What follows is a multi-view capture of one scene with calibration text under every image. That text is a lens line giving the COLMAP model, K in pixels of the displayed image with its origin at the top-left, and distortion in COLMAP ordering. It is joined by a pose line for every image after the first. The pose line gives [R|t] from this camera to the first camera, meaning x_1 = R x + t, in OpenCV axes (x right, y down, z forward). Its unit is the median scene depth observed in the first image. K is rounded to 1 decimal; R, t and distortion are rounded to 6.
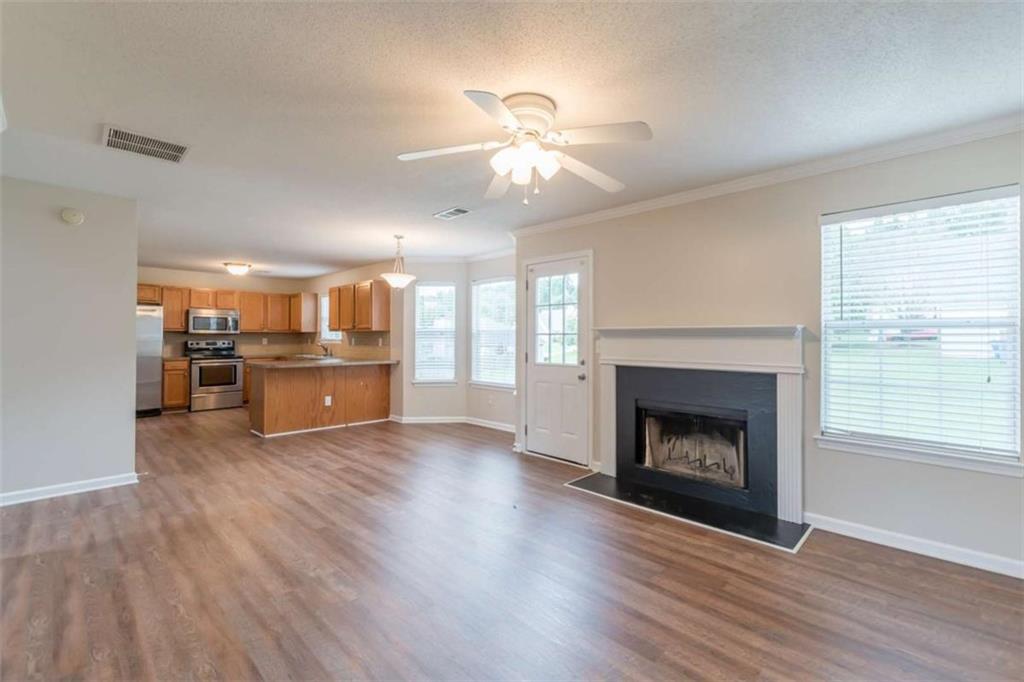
lens RADIAL K [[443.4, 0, 513.5], [0, 443.4, 330.1], [0, 0, 1]] dist [0.002515, -0.001831]
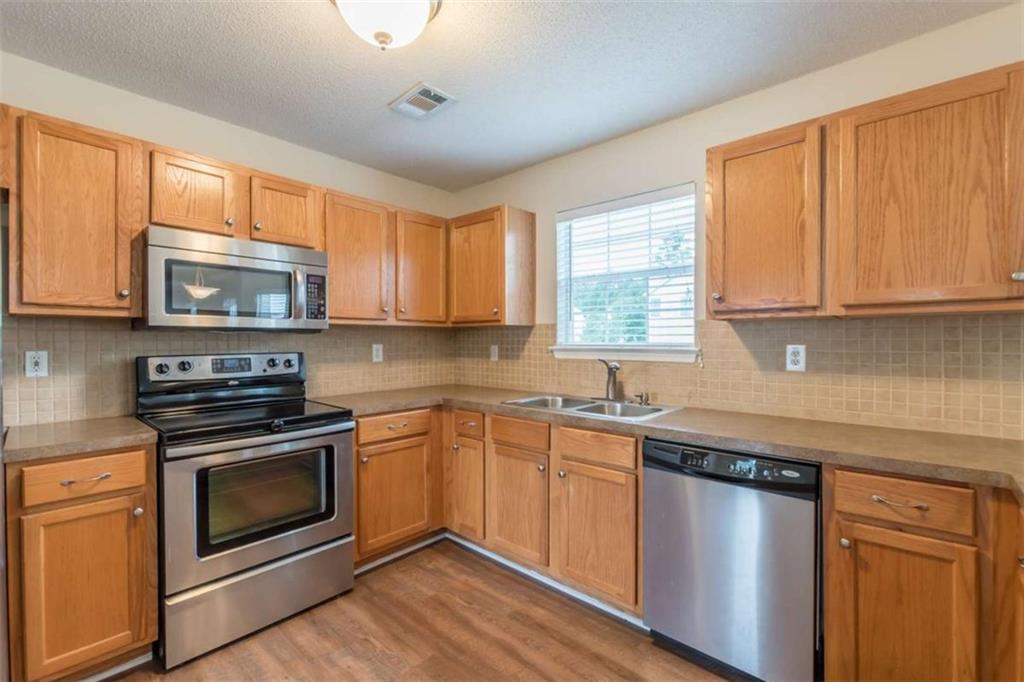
lens RADIAL K [[443.4, 0, 510.1], [0, 443.4, 342.9], [0, 0, 1]] dist [0.002515, -0.001831]
pose [[0.999217, -0.003219, 0.039446, -0.981733], [0.002280, 0.999713, 0.023840, 0.019397], [-0.039511, -0.023732, 0.998937, 1.352698]]
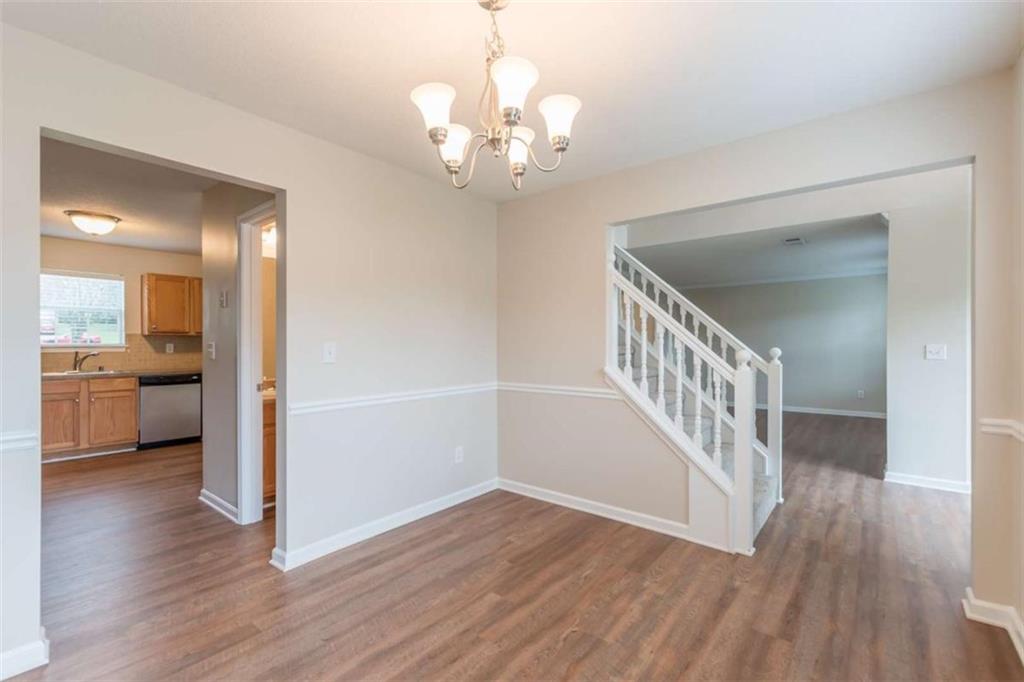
lens RADIAL K [[443.4, 0, 513.9], [0, 443.4, 344.9], [0, 0, 1]] dist [0.002515, -0.001831]
pose [[-0.084678, -0.003697, 0.996402, -2.139413], [-0.016874, 0.999855, 0.002276, 0.015464], [-0.996265, -0.016621, -0.084728, 0.857254]]
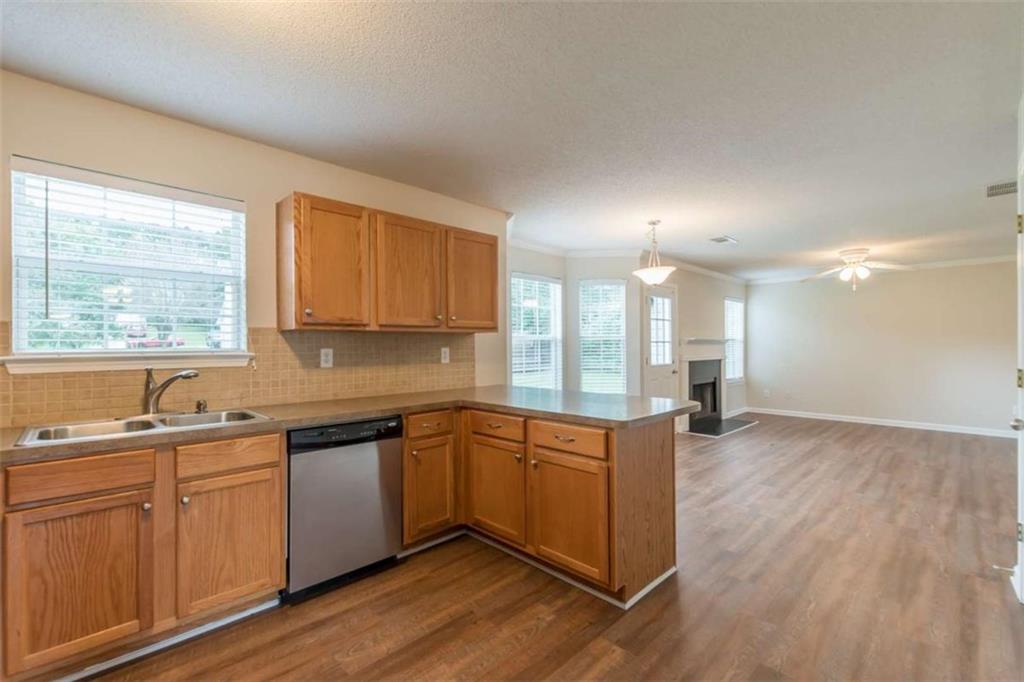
lens RADIAL K [[443.4, 0, 515.9], [0, 443.4, 342.9], [0, 0, 1]] dist [0.002515, -0.001831]
pose [[0.020882, 0.001375, 0.999781, -1.329349], [-0.013949, 0.999902, -0.001084, 0.021147], [-0.999685, -0.013923, 0.020899, 1.514410]]
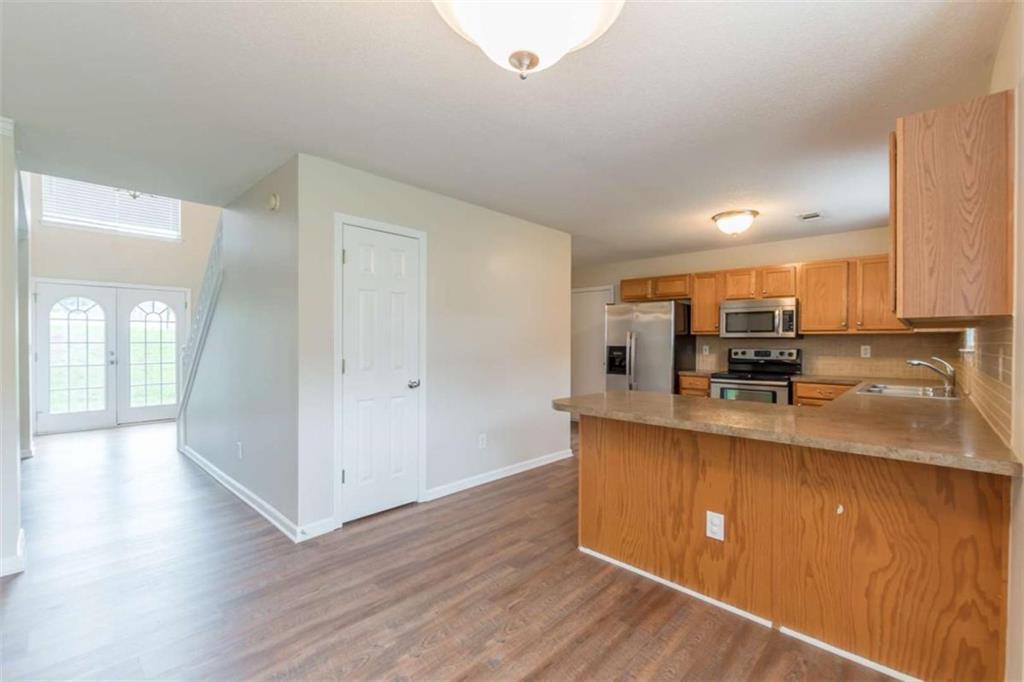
lens RADIAL K [[443.4, 0, 515.0], [0, 443.4, 341.9], [0, 0, 1]] dist [0.002515, -0.001831]
pose [[0.020047, -0.000917, -0.999799, -0.102843], [0.012151, 0.999926, -0.000674, 0.019198], [0.999725, -0.012135, 0.020056, 1.210396]]
